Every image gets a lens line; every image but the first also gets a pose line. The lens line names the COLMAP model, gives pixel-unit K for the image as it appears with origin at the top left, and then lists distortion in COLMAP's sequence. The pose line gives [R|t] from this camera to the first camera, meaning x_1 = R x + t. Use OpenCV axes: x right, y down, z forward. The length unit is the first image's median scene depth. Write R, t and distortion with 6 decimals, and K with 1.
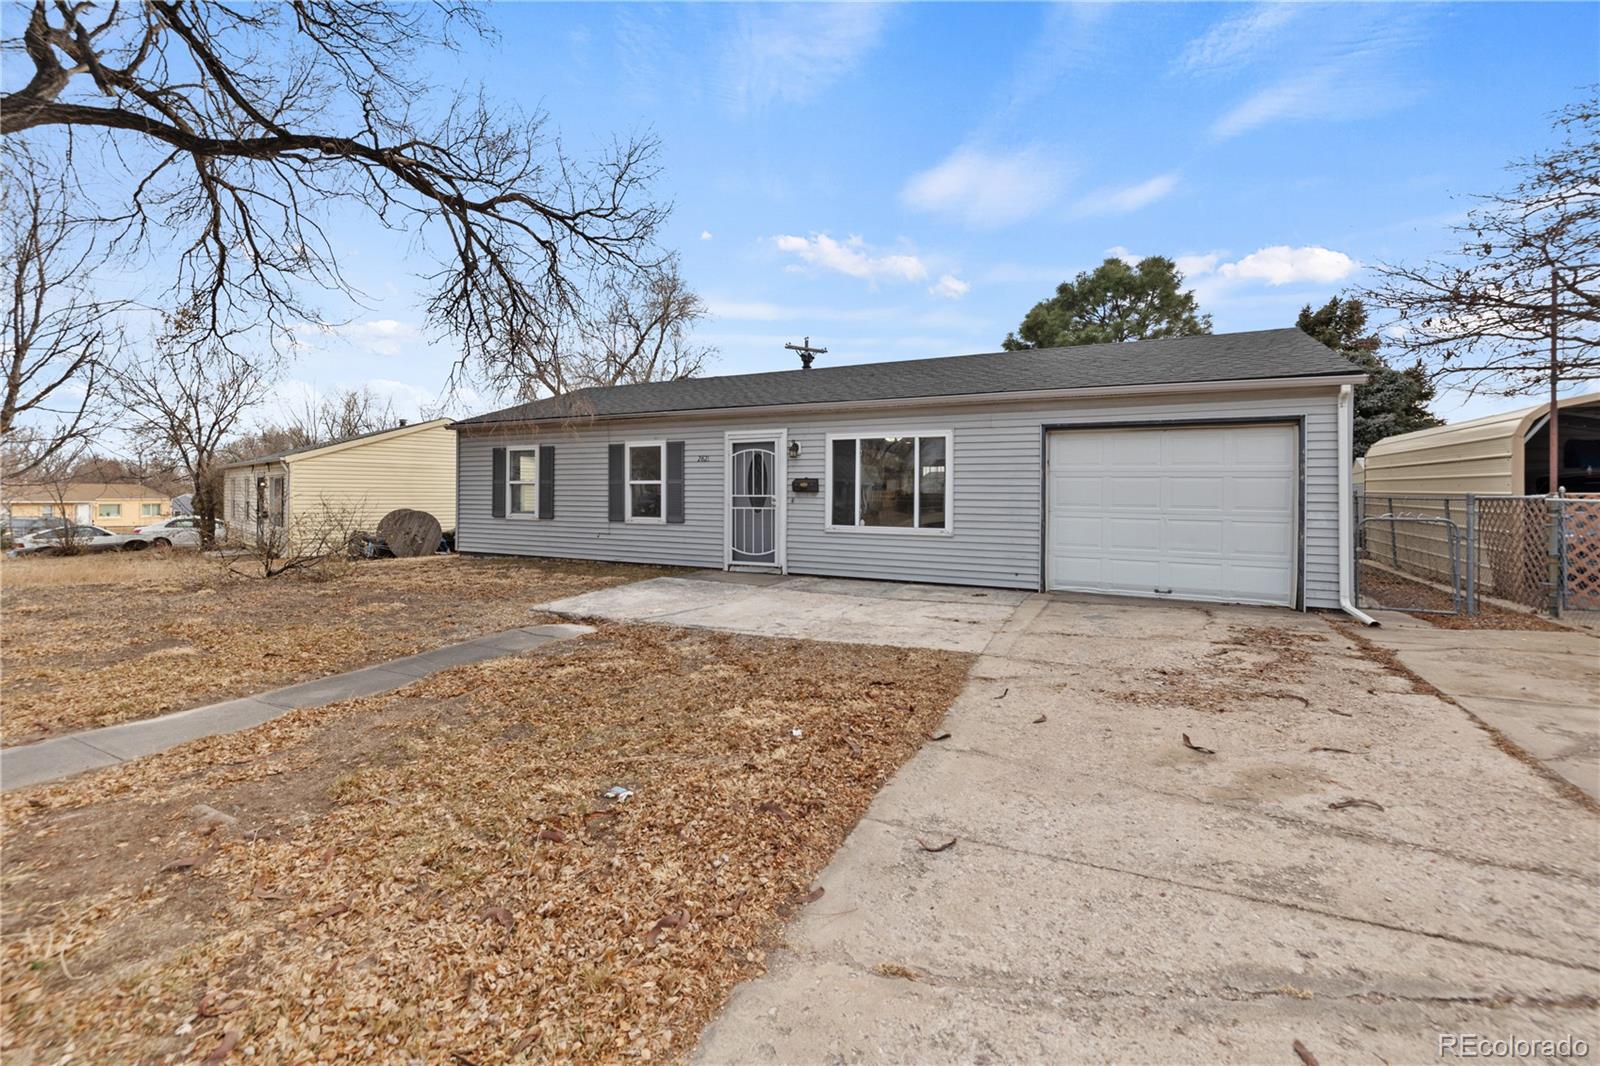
lens RADIAL K [[677.3, 0, 796.2], [0, 677.3, 509.6], [0, 0, 1]] dist [-0.000387, -0.000075]
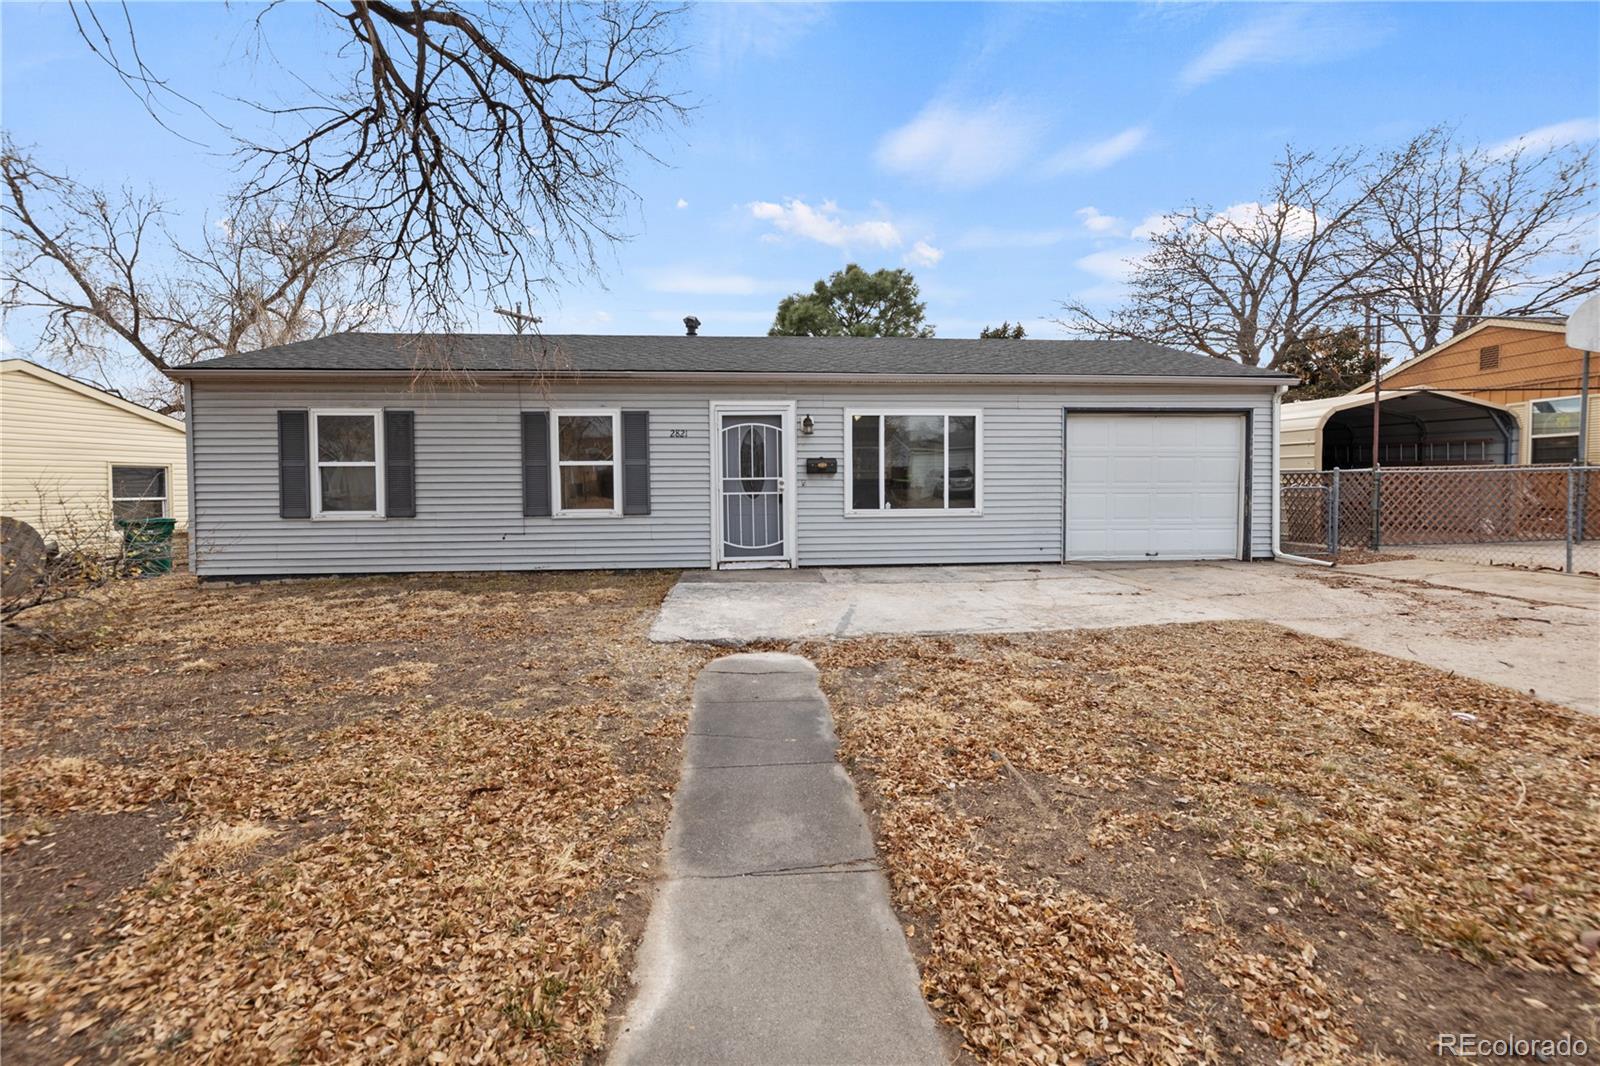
lens RADIAL K [[651.2, 0, 800.6], [0, 651.2, 506.1], [0, 0, 1]] dist [0.002318, 0.000097]
pose [[0.855872, -0.036017, 0.515933, -0.442086], [0.025119, 0.999290, 0.028092, -0.007553], [-0.516578, -0.011083, 0.856168, 0.275945]]
